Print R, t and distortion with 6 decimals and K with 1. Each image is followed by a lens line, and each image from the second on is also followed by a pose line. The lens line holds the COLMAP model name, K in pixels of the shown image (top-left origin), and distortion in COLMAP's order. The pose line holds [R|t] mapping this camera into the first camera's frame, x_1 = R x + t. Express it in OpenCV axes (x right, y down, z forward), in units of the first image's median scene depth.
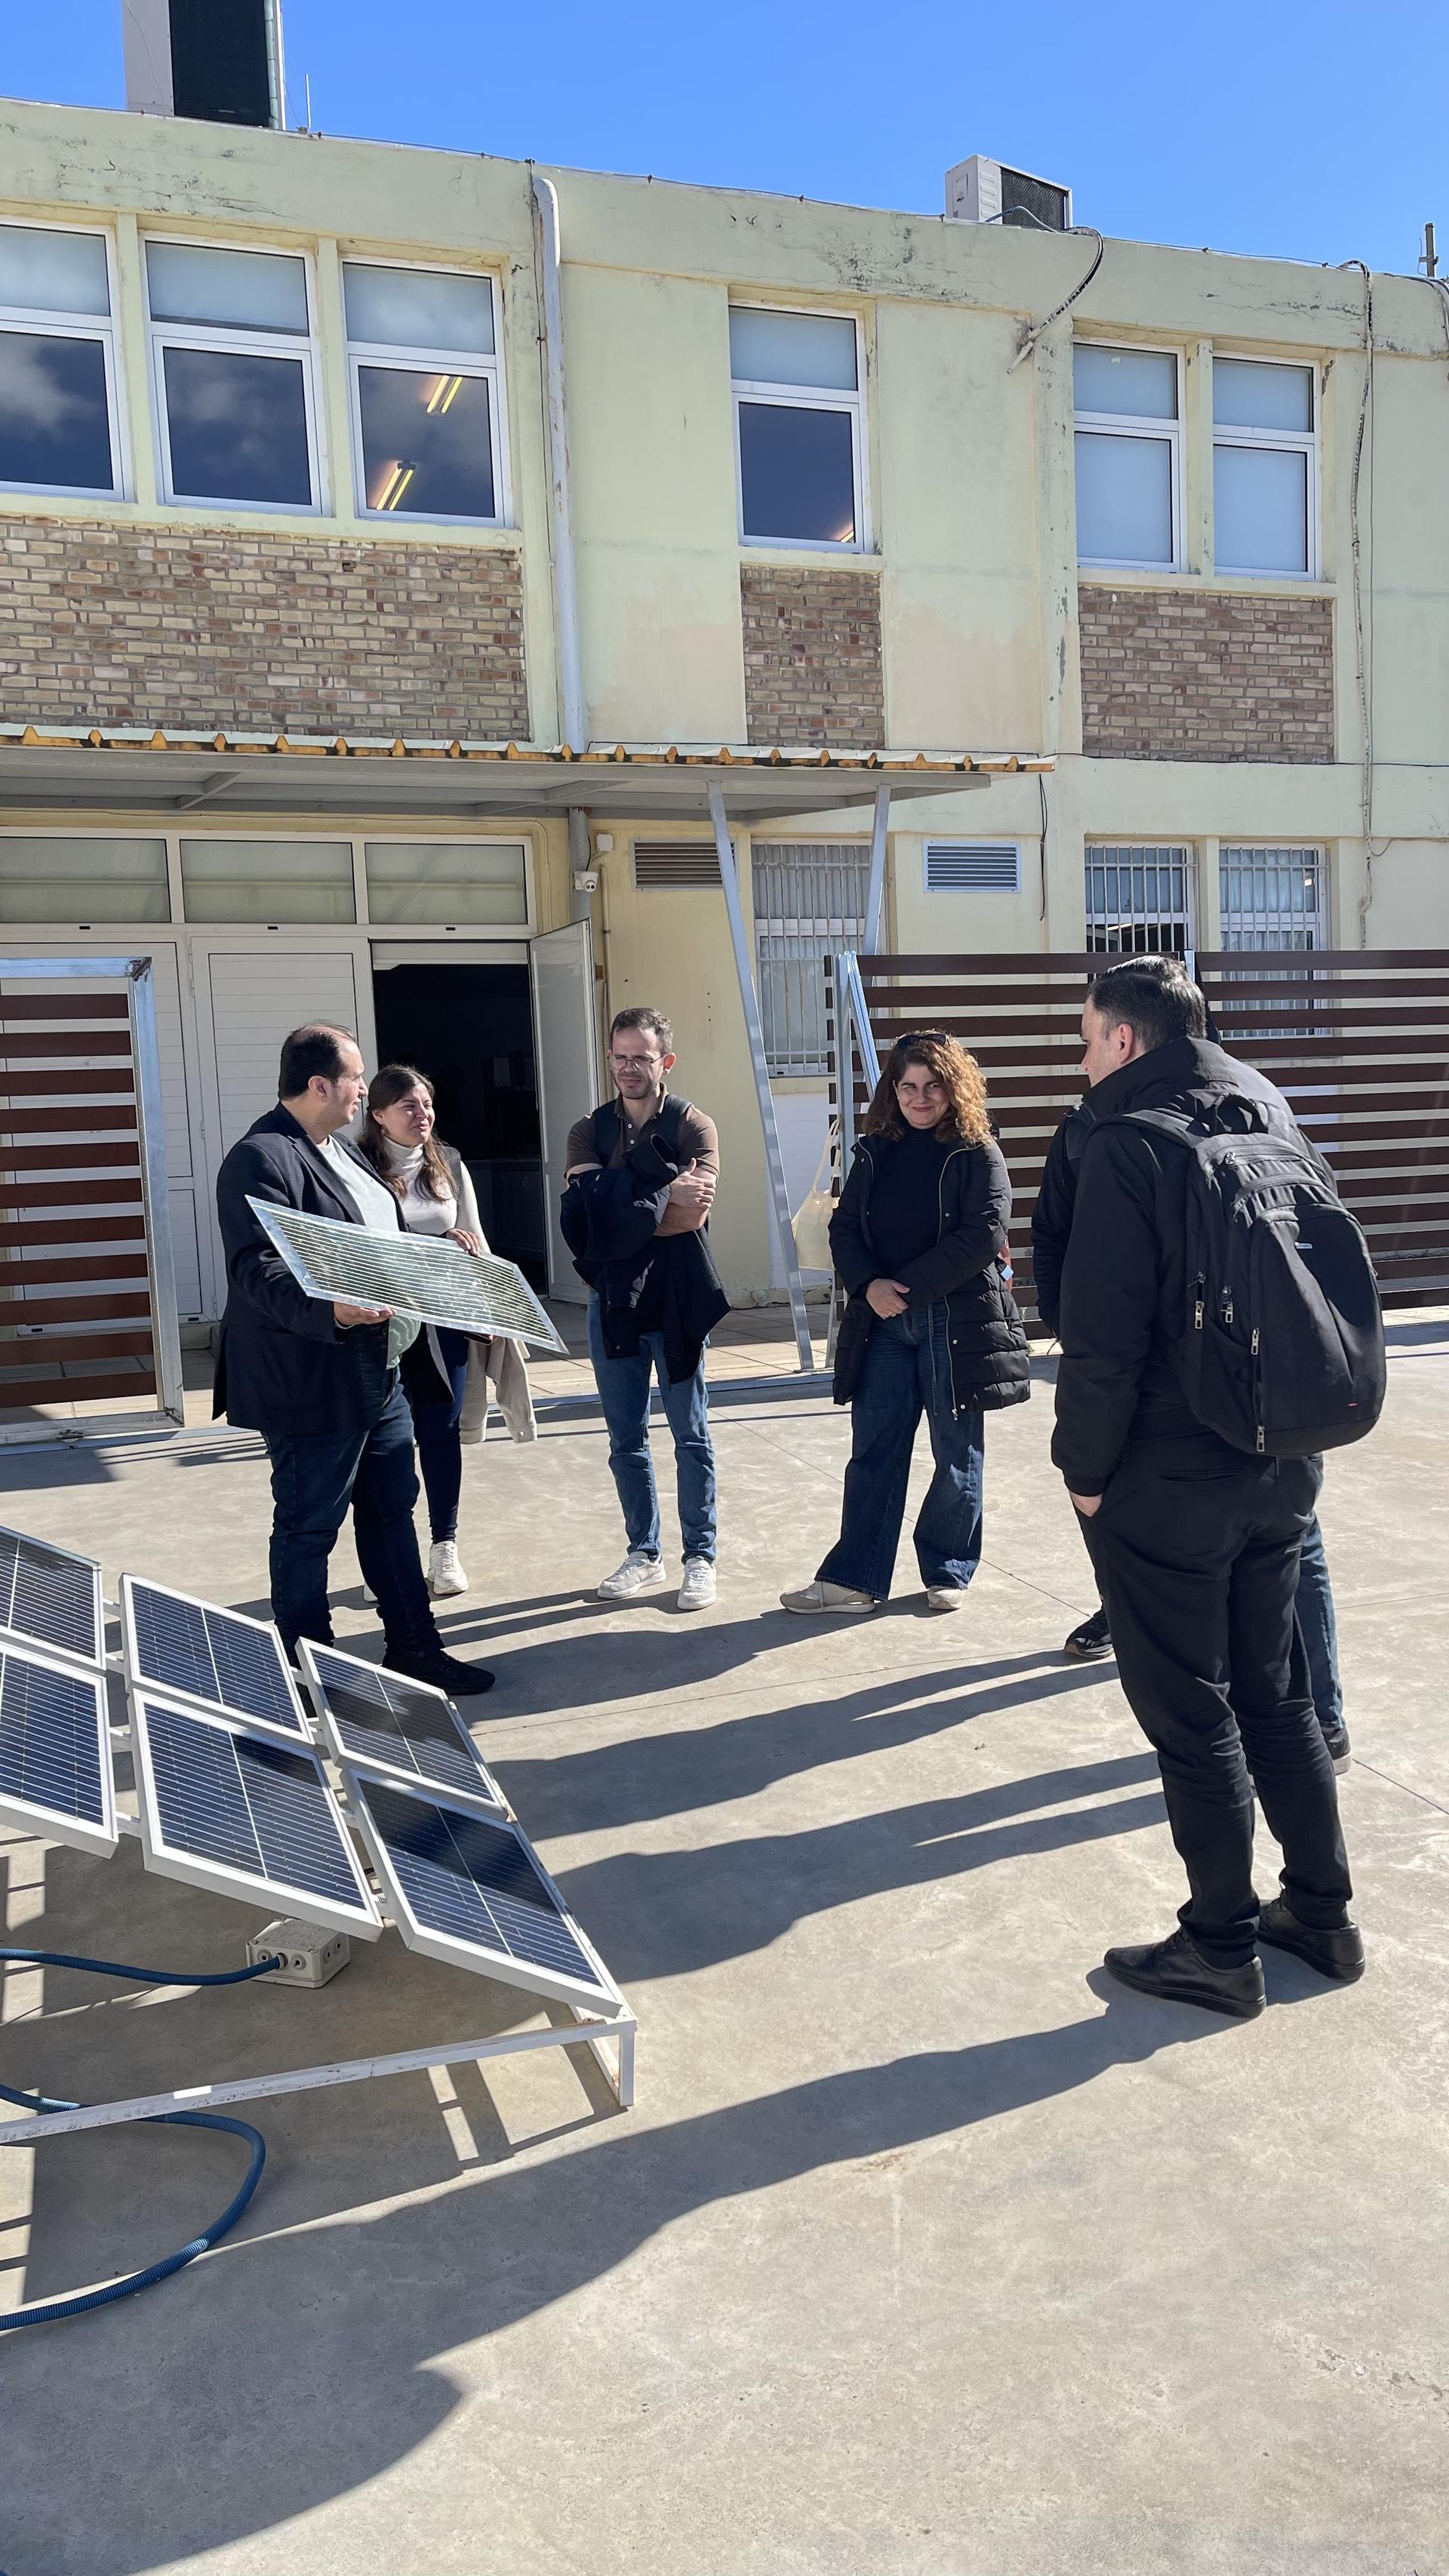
lens RADIAL K [[1900.3, 0, 724.5], [0, 1900.3, 1288.0], [0, 0, 1]] dist [0.005408, -0.003908]
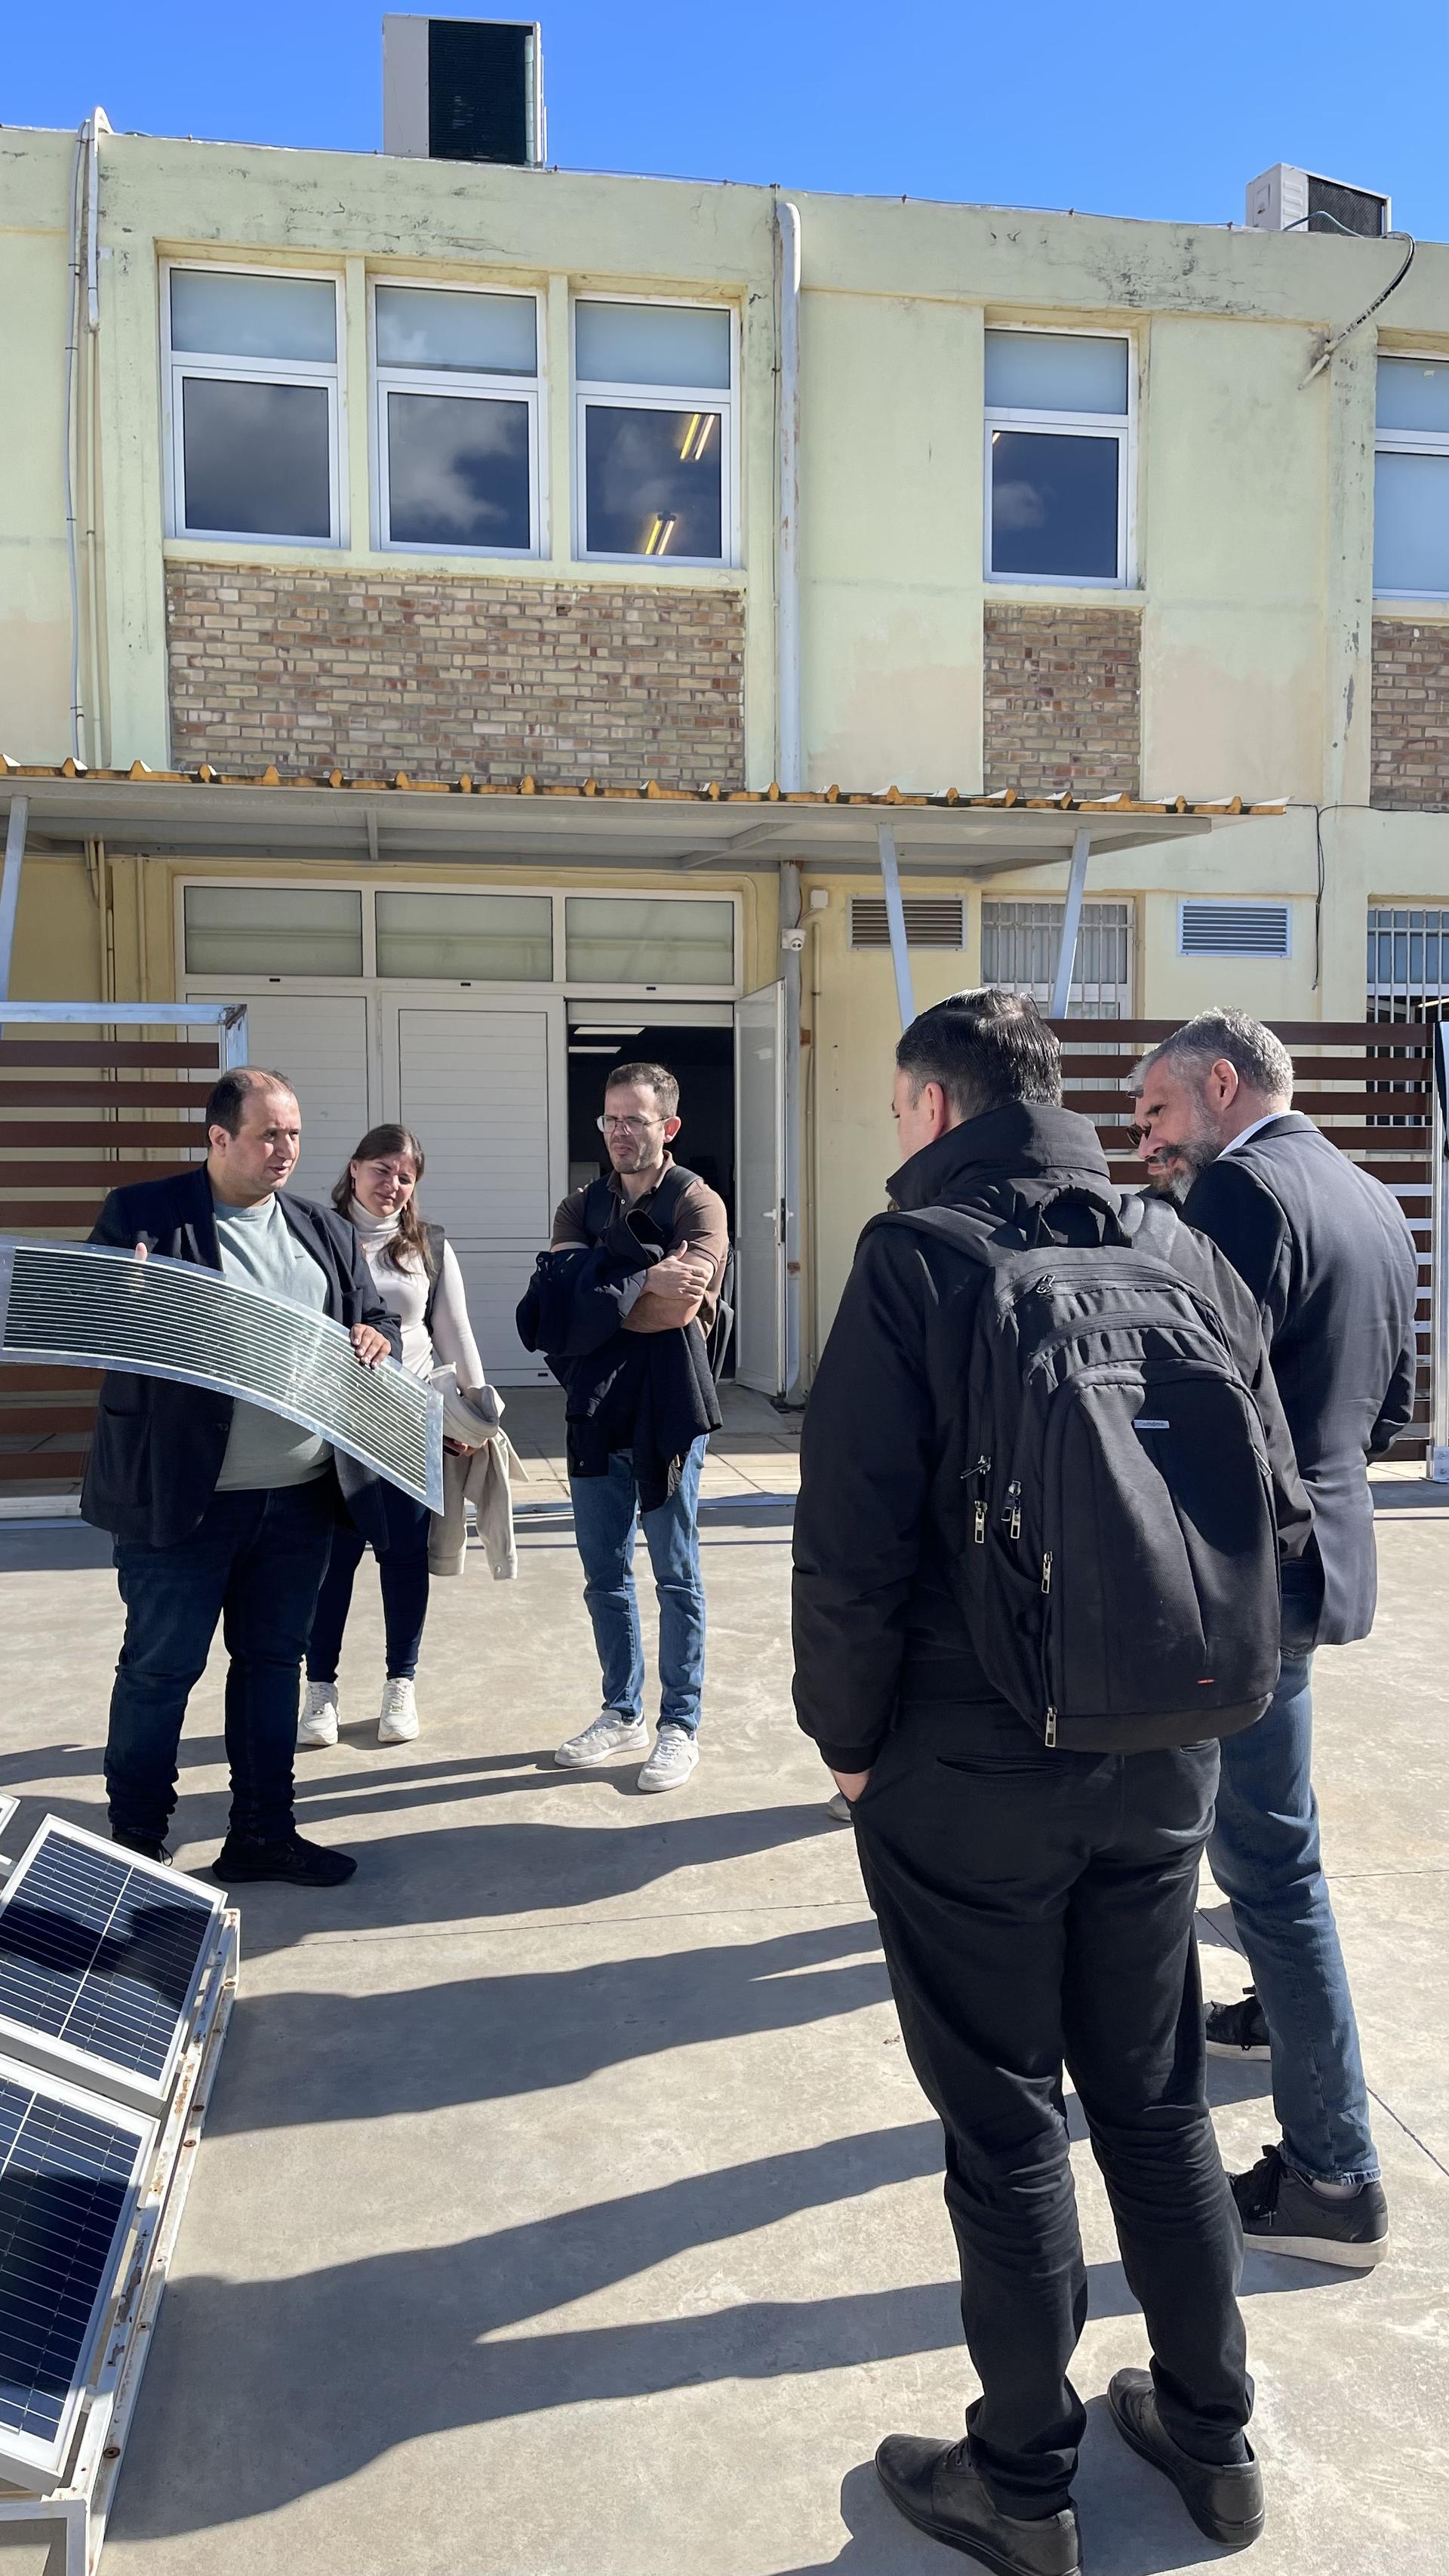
lens RADIAL K [[1900.3, 0, 724.5], [0, 1900.3, 1288.0], [0, 0, 1]] dist [0.005408, -0.003908]
pose [[0.982135, 0.044318, -0.182883, 0.072066], [-0.051428, 0.998087, -0.034321, -0.010058], [0.181012, 0.043113, 0.982536, 0.087773]]
